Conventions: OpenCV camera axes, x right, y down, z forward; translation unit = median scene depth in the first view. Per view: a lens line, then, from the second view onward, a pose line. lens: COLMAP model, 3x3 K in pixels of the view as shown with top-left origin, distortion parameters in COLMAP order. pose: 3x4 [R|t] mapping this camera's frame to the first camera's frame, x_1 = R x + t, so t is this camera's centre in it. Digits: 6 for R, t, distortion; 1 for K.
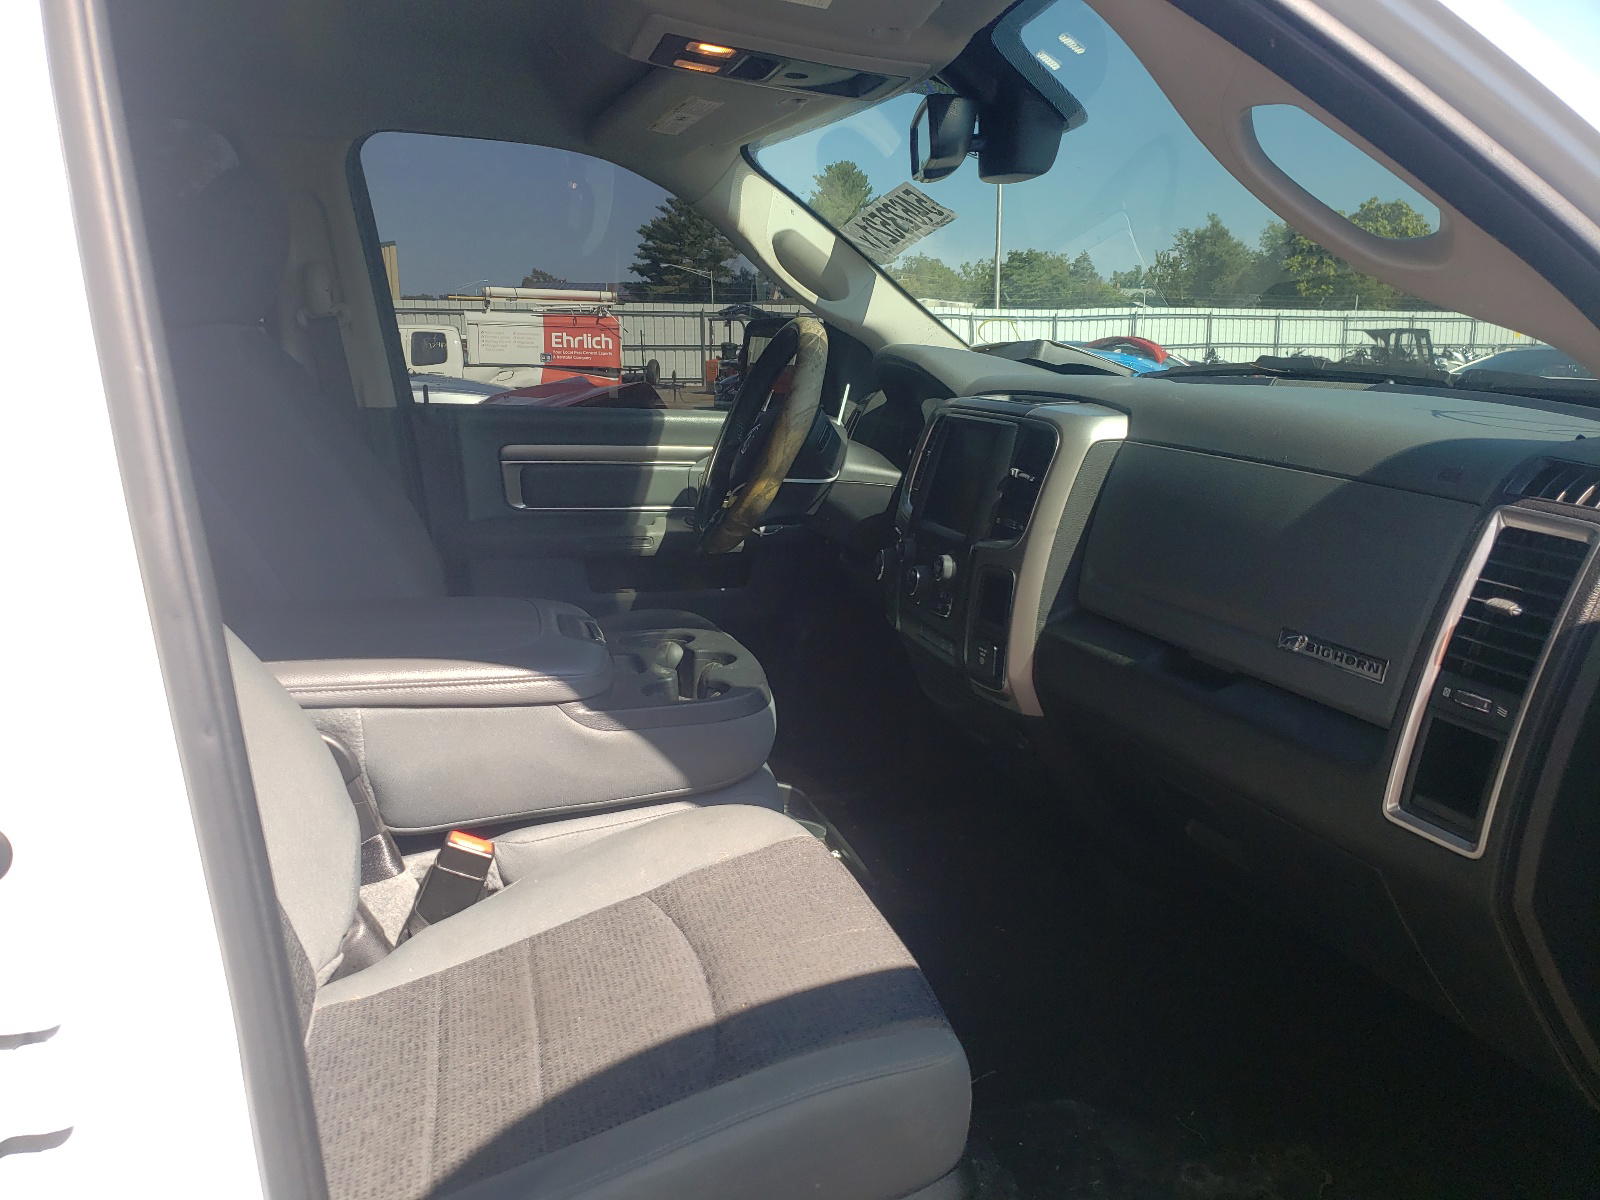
lens RADIAL K [[1275.5, 0, 808.8], [0, 1275.5, 591.9], [0, 0, 1]] dist [0.010579, 0.021895]
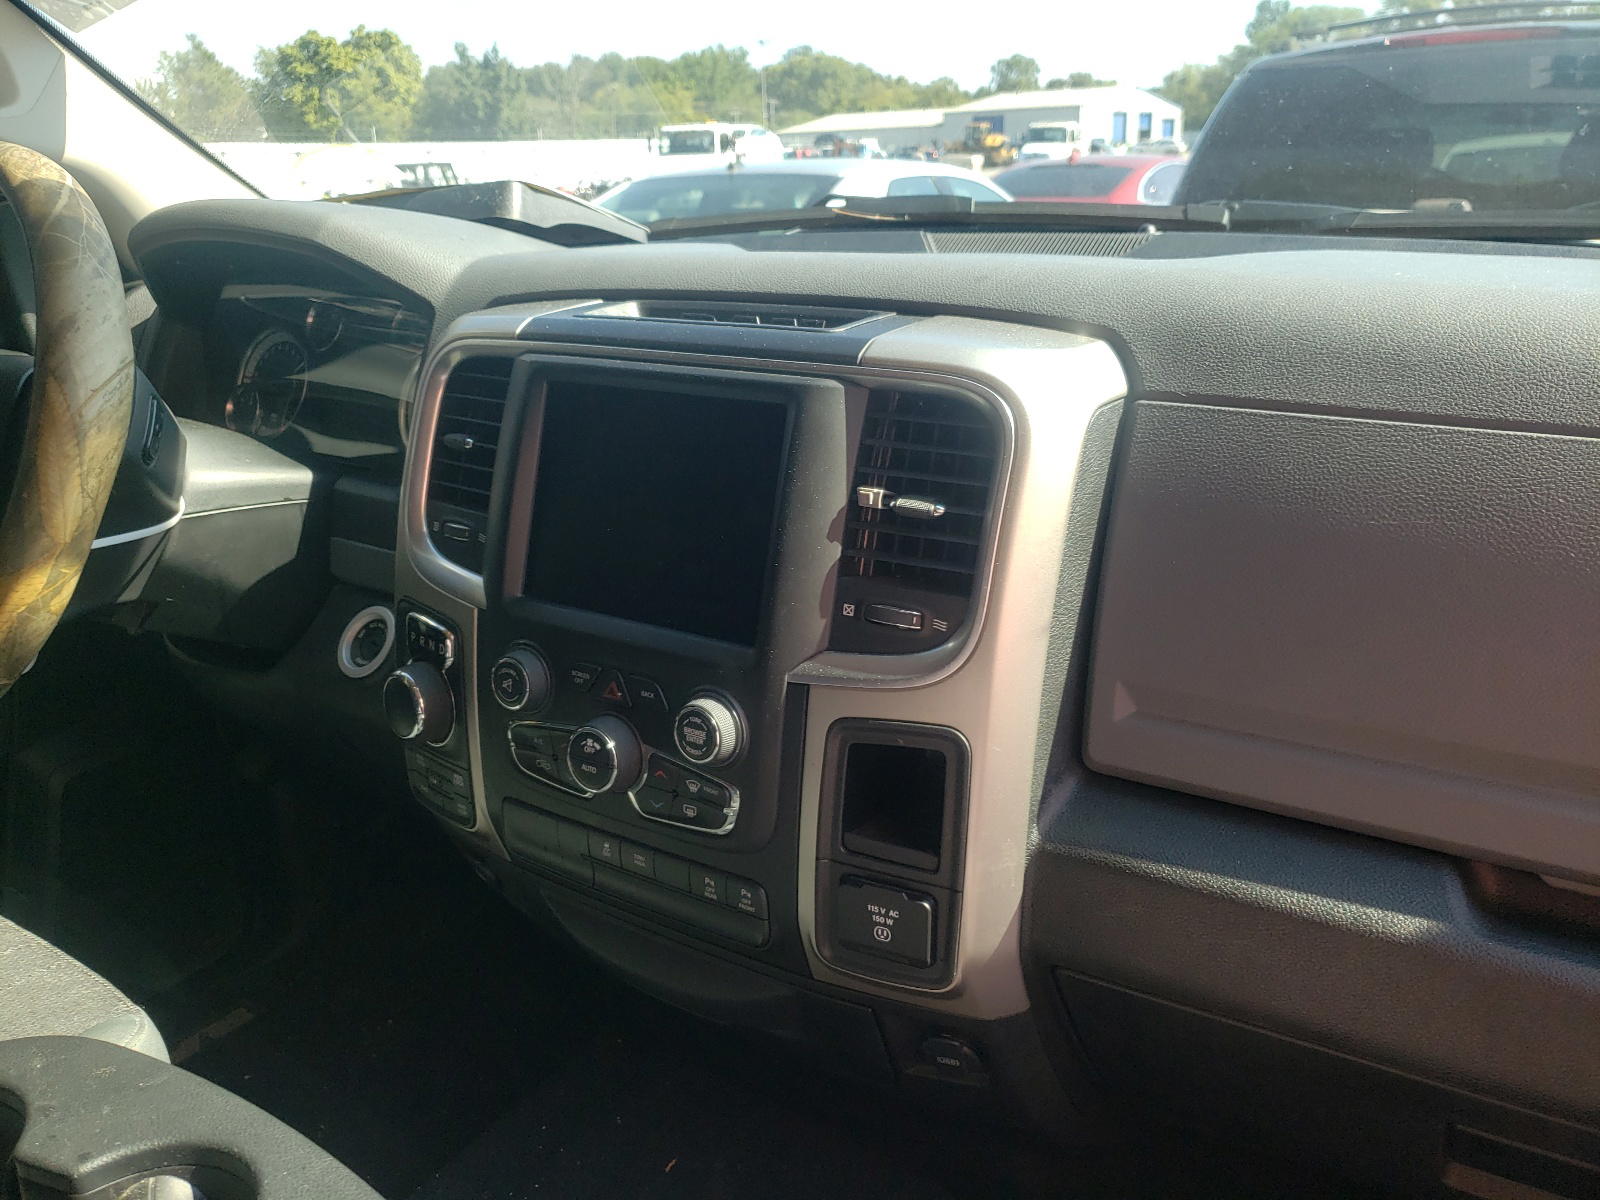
lens RADIAL K [[1275.5, 0, 806.6], [0, 1275.5, 591.1], [0, 0, 1]] dist [0.010579, 0.021895]
pose [[0.757539, -0.232344, 0.610042, -0.092497], [0.158393, 0.972010, 0.173516, -0.103677], [-0.633282, -0.034818, 0.773137, 0.499822]]
